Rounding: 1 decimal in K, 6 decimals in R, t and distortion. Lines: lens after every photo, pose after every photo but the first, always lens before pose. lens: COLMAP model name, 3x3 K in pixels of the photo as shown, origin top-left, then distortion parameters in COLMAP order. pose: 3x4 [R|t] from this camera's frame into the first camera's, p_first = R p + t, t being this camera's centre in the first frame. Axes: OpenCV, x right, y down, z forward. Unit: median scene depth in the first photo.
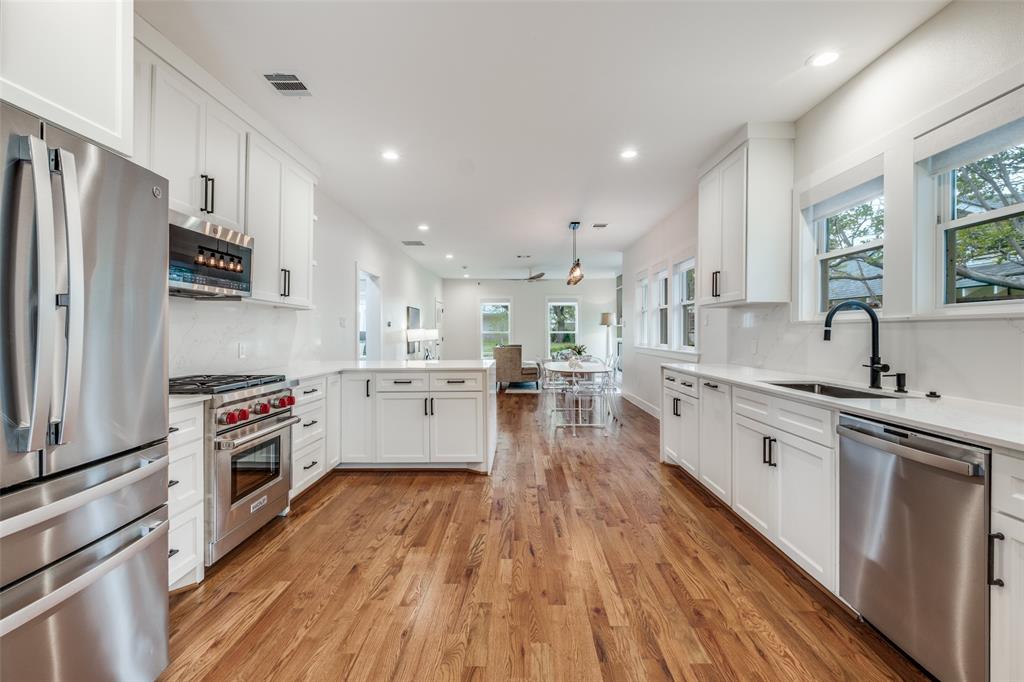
lens RADIAL K [[445.7, 0, 513.6], [0, 445.7, 331.2], [0, 0, 1]] dist [0.004842, -0.005577]
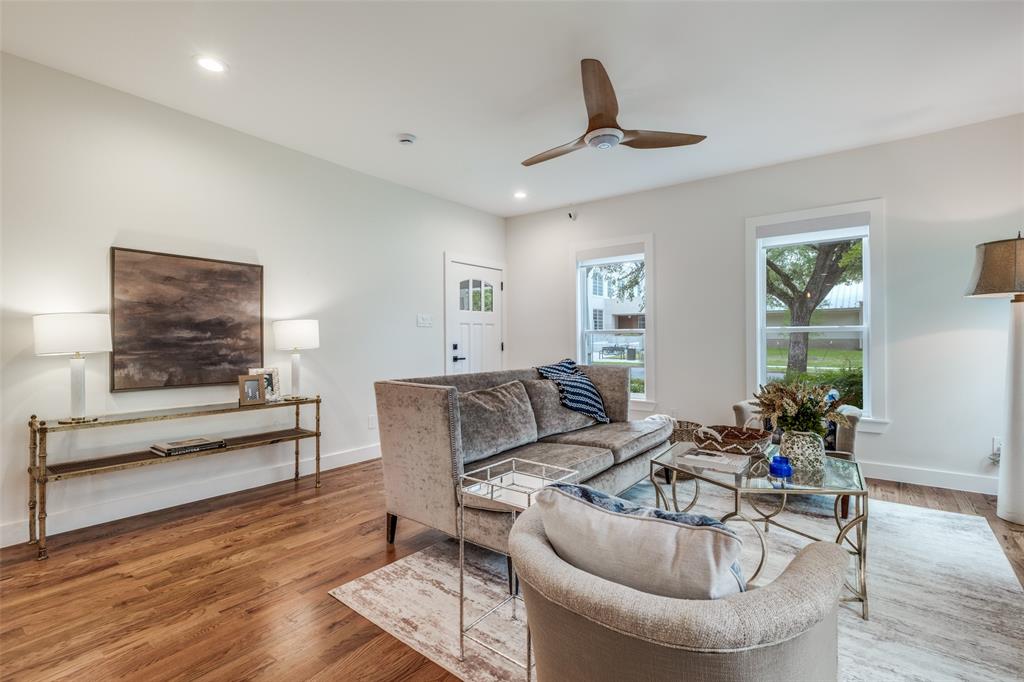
lens RADIAL K [[453.7, 0, 514.6], [0, 453.7, 339.2], [0, 0, 1]] dist [0.009036, -0.004304]
pose [[0.801834, -0.000602, -0.597546, 0.598642], [0.003480, 0.999987, 0.003663, 0.036163], [0.597536, -0.005016, 0.801826, 2.749724]]
